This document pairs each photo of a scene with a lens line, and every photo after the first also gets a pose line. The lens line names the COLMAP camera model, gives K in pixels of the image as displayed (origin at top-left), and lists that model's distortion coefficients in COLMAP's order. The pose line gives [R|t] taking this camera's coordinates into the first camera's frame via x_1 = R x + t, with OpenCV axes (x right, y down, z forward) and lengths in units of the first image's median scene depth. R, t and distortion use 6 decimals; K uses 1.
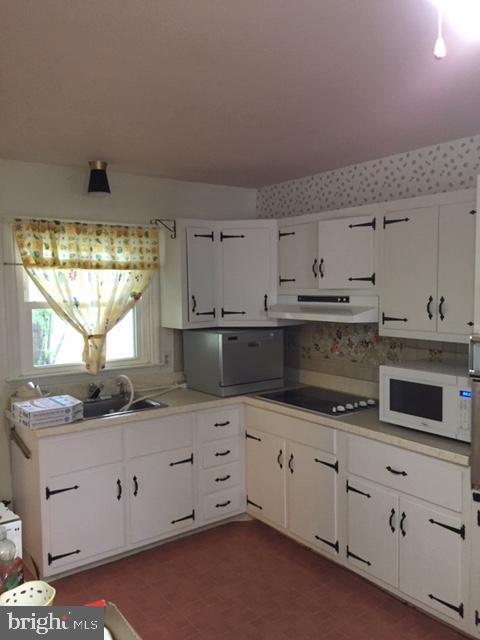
lens RADIAL K [[544.8, 0, 240.9], [0, 544.8, 321.2], [0, 0, 1]] dist [0.065400, -0.076557]
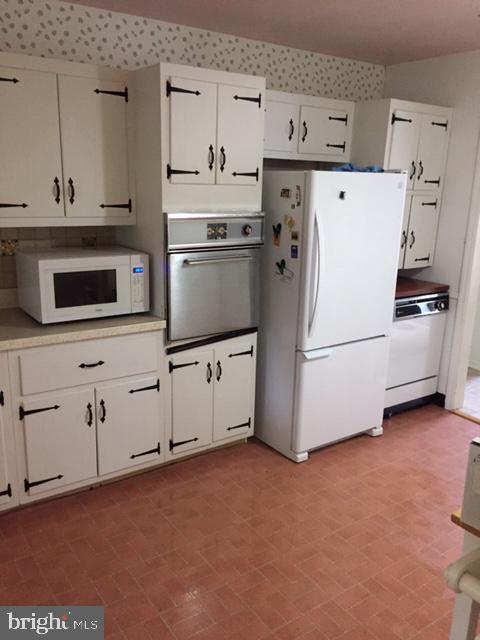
lens RADIAL K [[544.8, 0, 240.5], [0, 544.8, 319.4], [0, 0, 1]] dist [0.065400, -0.076557]
pose [[0.042944, -0.239836, 0.969863, -0.543213], [0.042961, 0.970304, 0.238043, -0.019476], [-0.998153, 0.031443, 0.051973, 0.598746]]
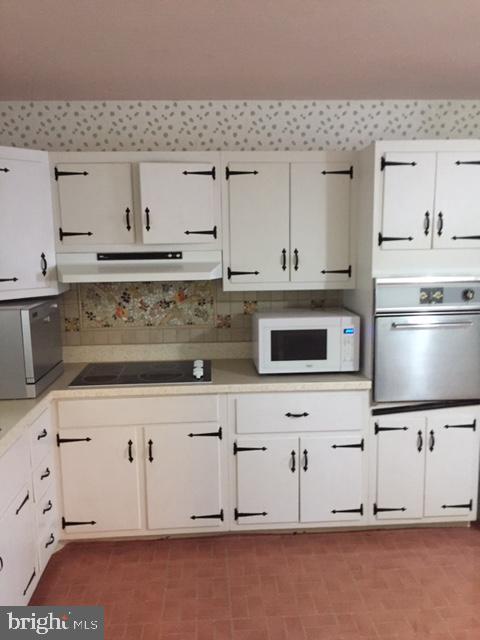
lens RADIAL K [[544.8, 0, 243.2], [0, 544.8, 320.0], [0, 0, 1]] dist [0.065400, -0.076557]
pose [[0.550418, -0.121410, 0.826015, -0.542979], [0.066937, 0.992602, 0.101292, -0.019139], [-0.832202, -0.000462, 0.554473, 0.439037]]
